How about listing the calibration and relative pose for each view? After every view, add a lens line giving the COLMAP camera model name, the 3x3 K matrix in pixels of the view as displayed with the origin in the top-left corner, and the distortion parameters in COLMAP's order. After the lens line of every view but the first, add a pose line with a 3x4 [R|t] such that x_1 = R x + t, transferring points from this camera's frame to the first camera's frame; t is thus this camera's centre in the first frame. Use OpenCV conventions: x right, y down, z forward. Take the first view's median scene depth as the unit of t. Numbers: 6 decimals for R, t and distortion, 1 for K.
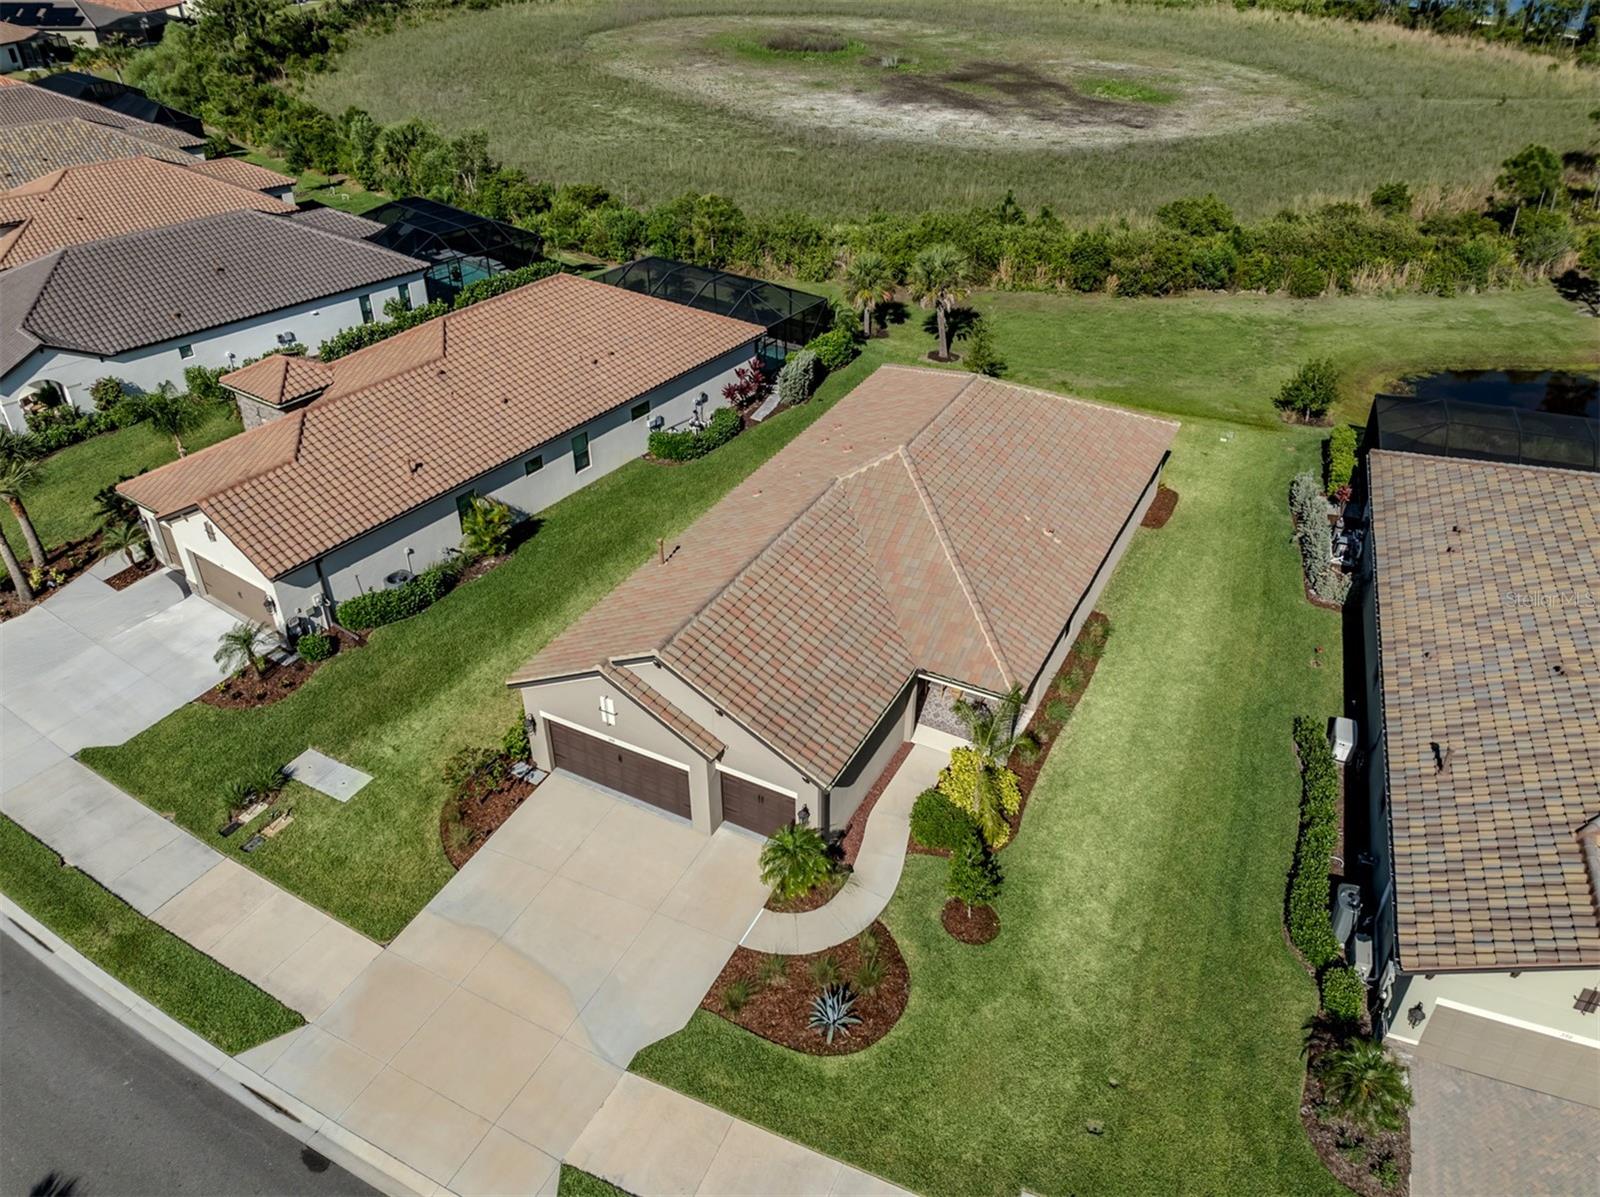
lens RADIAL K [[1175.3, 0, 792.2], [0, 1175.3, 594.0], [0, 0, 1]] dist [-0.025055, 0.008505]
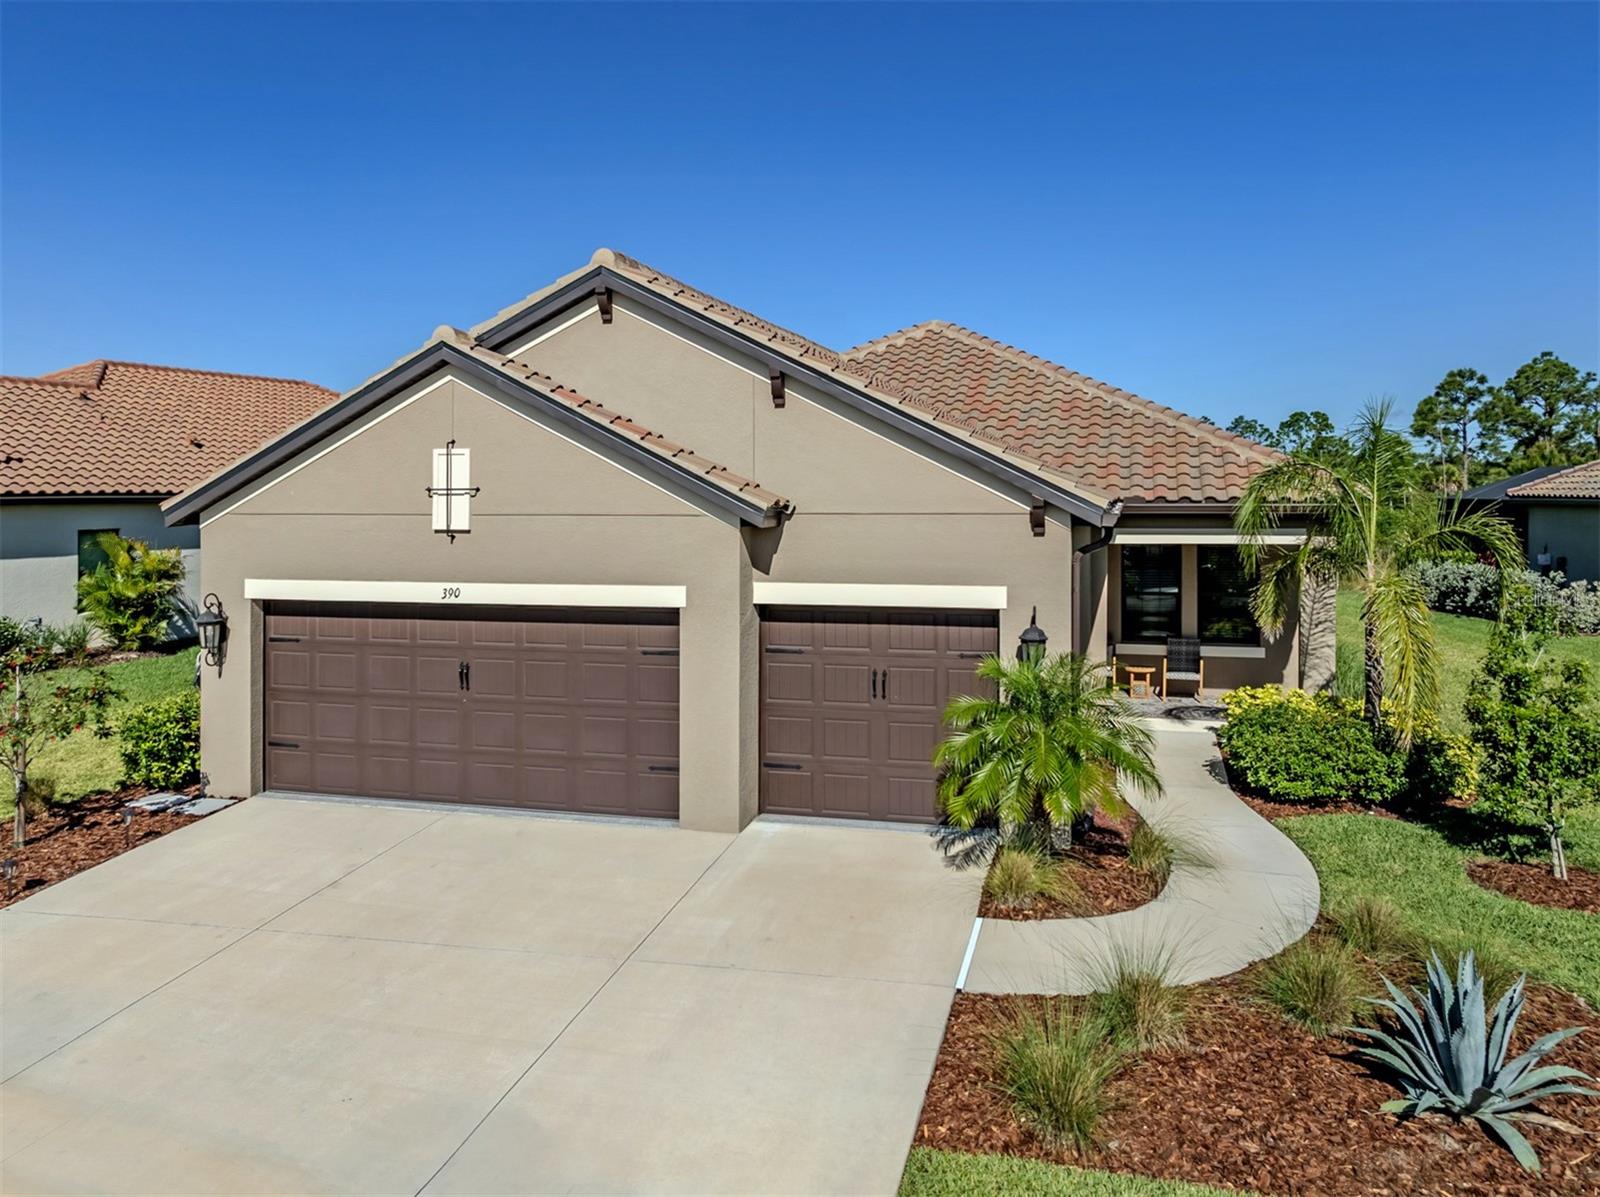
lens RADIAL K [[1254.9, 0, 792.7], [0, 1254.9, 509.4], [0, 0, 1]] dist [-0.017875, 0.002205]
pose [[0.975129, -0.003030, 0.221620, -0.092422], [0.122683, 0.840137, -0.528317, 0.220129], [-0.184590, 0.542365, 0.819614, 0.432394]]
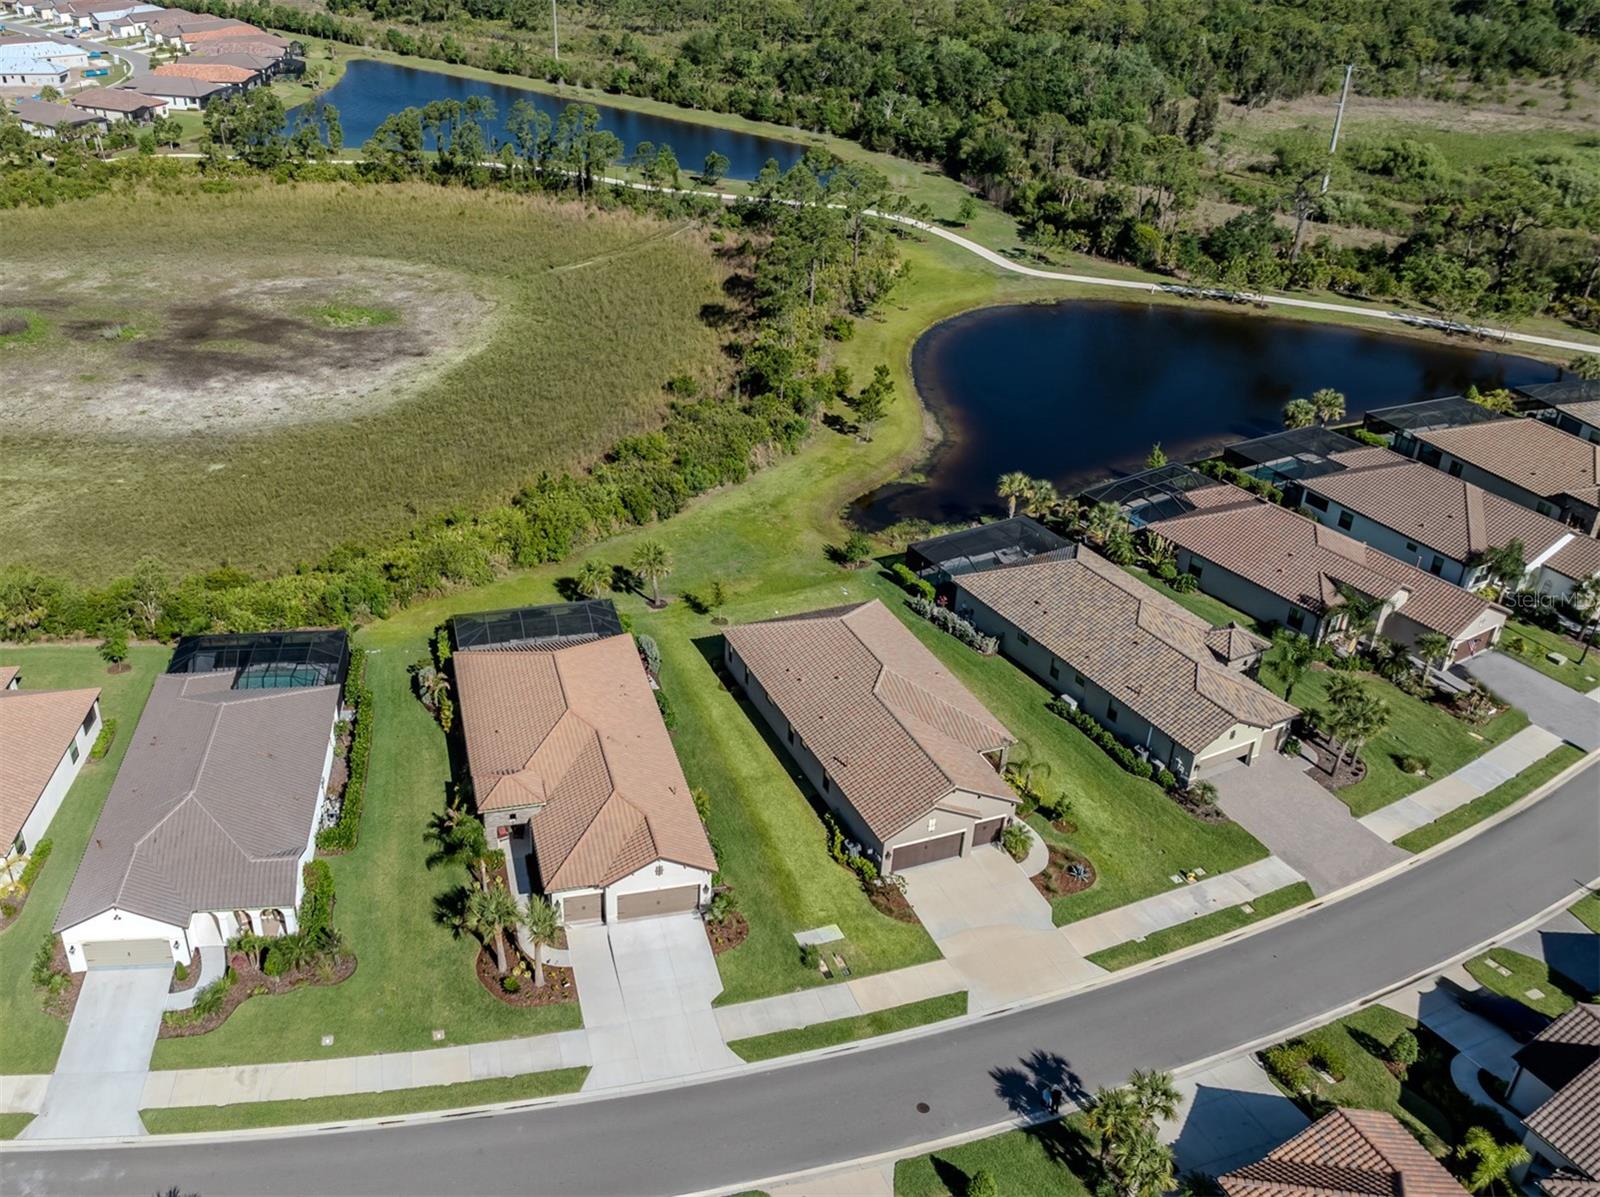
lens RADIAL K [[1480.0, 0, 645.6], [0, 1480.0, 529.3], [0, 0, 1]] dist [-0.025749, 0.011985]
pose [[0.676858, -0.333406, 0.656280, -1.442338], [0.403385, 0.913761, 0.048179, -0.507818], [-0.615747, 0.232123, 0.752977, -0.599500]]
